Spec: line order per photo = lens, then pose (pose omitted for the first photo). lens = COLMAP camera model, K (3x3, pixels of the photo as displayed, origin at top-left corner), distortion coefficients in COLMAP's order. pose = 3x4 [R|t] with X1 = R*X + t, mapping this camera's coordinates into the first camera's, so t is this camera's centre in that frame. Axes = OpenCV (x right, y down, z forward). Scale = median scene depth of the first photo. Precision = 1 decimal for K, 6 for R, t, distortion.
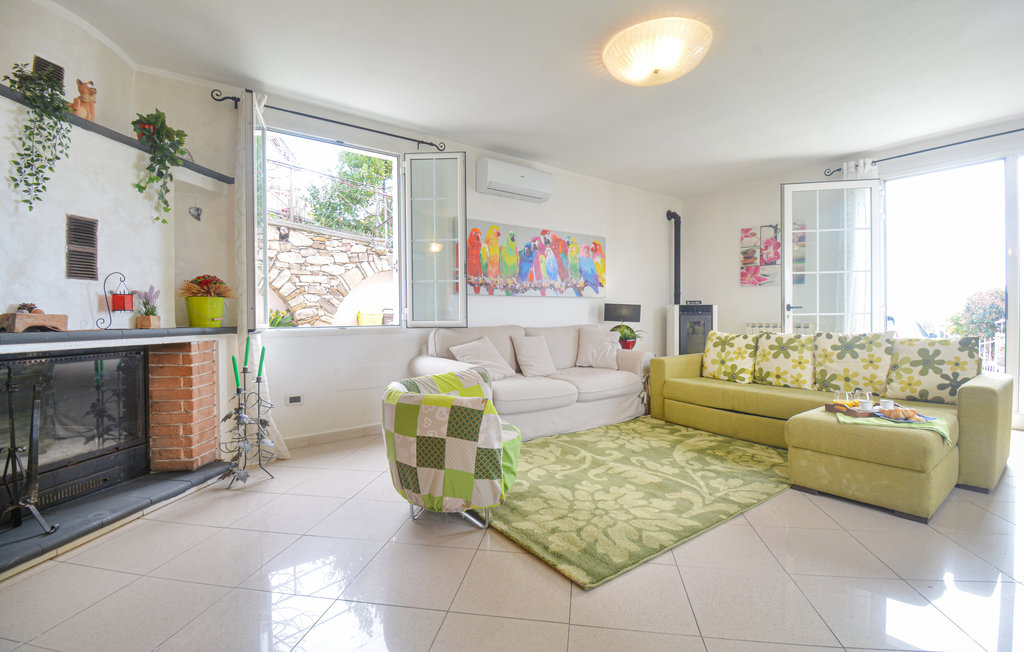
lens RADIAL K [[448.4, 0, 515.1], [0, 448.4, 319.7], [0, 0, 1]] dist [0.025133, -0.028375]
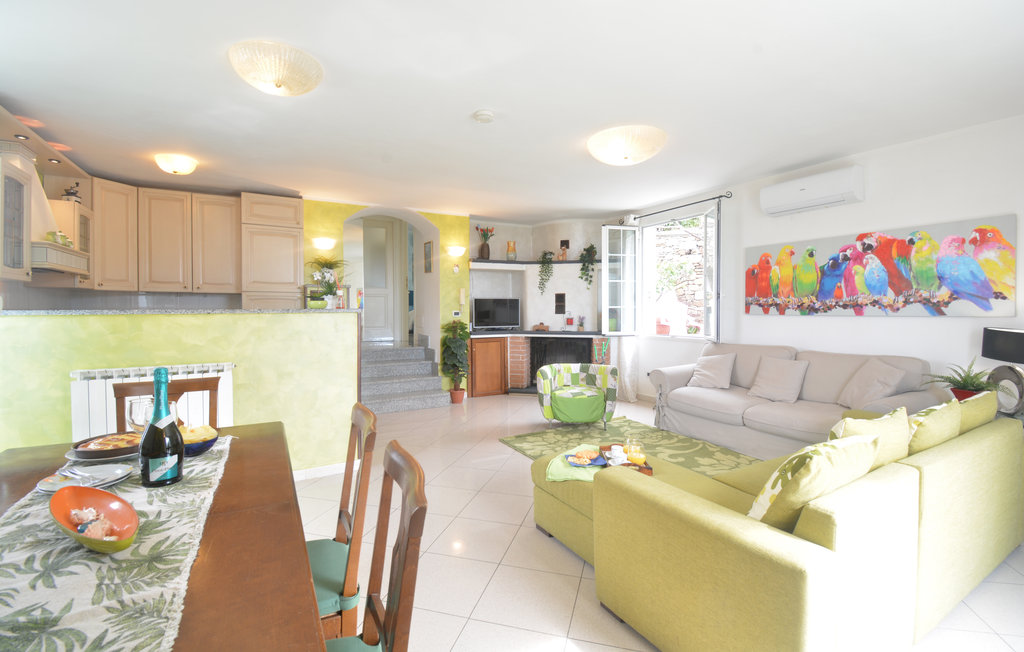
lens RADIAL K [[448.4, 0, 515.1], [0, 448.4, 319.7], [0, 0, 1]] dist [0.025133, -0.028375]
pose [[-0.104761, 0.031610, -0.993995, 0.992094], [-0.006239, 0.999454, 0.032442, -0.070818], [0.994478, 0.009600, -0.104507, 0.484539]]
